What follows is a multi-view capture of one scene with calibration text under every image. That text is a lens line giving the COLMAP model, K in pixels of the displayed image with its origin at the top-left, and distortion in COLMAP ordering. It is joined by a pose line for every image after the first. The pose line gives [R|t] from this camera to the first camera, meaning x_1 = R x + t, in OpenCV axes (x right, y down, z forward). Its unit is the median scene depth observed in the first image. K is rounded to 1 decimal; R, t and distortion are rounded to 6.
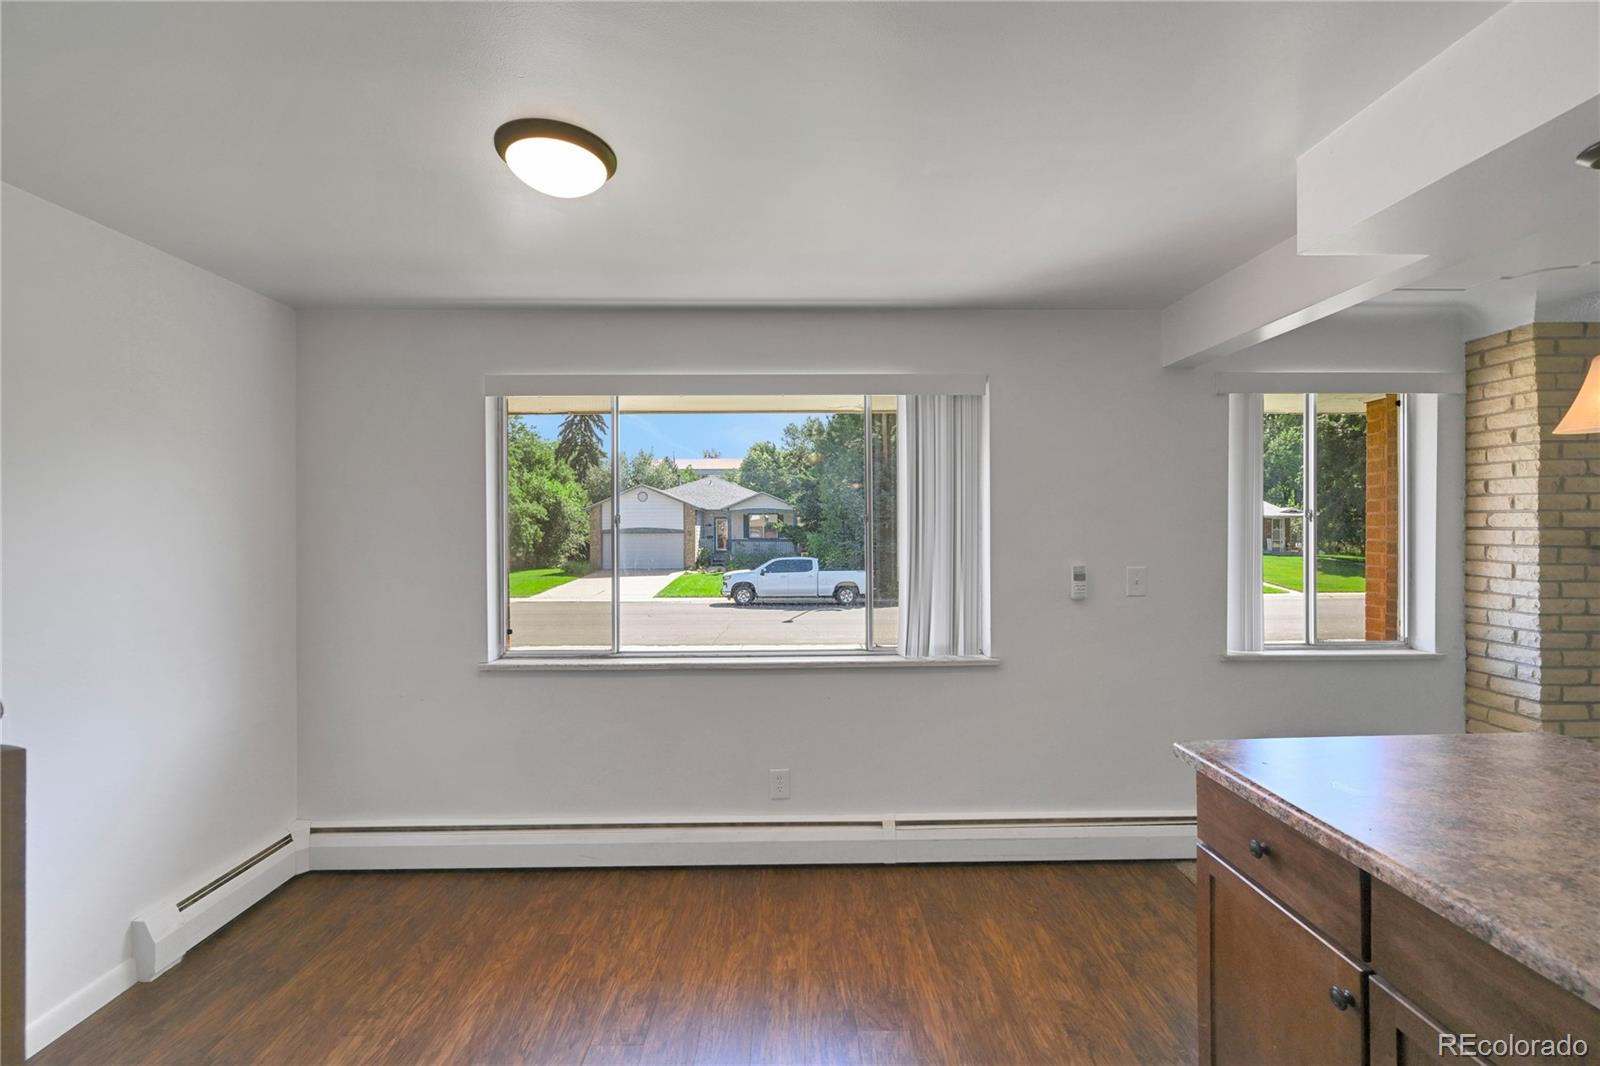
lens RADIAL K [[639.1, 0, 789.9], [0, 639.1, 527.4], [0, 0, 1]] dist [0.000149, -0.000012]
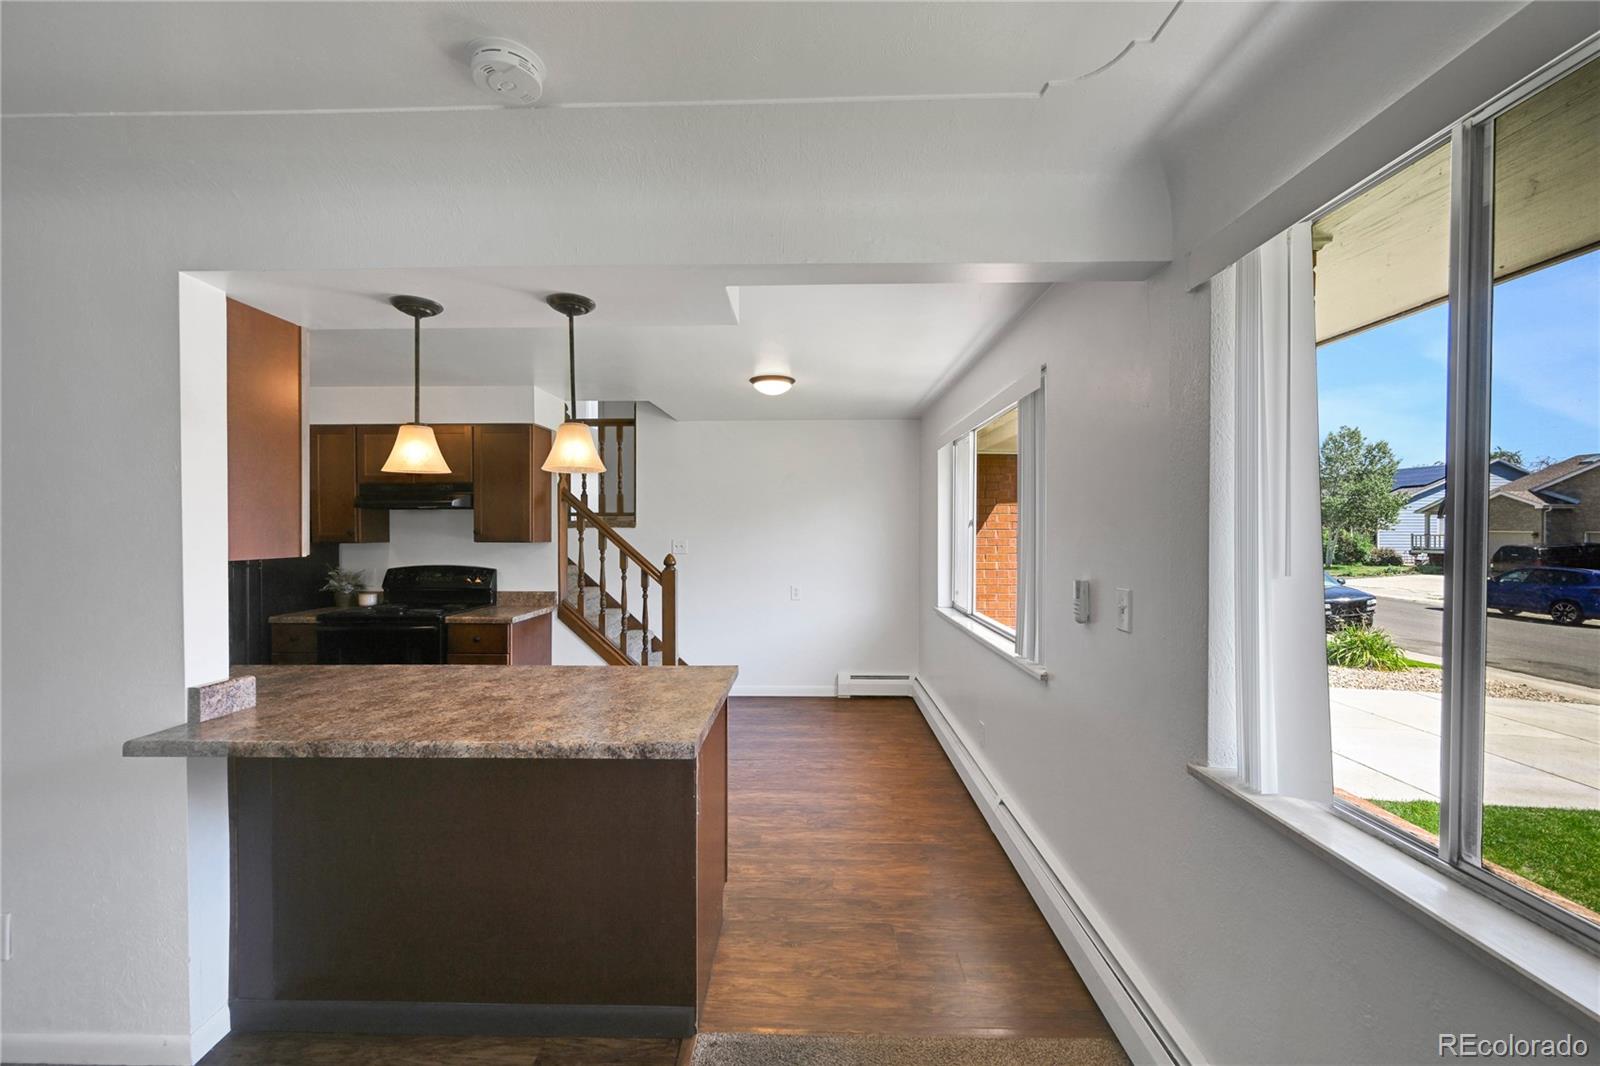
lens RADIAL K [[639.1, 0, 798.5], [0, 639.1, 534.3], [0, 0, 1]] dist [0.000149, -0.000012]
pose [[-0.027422, 0.013083, -0.999538, 1.587315], [-0.000103, 0.999914, 0.013091, 0.001035], [0.999624, 0.000462, -0.027418, 0.880104]]
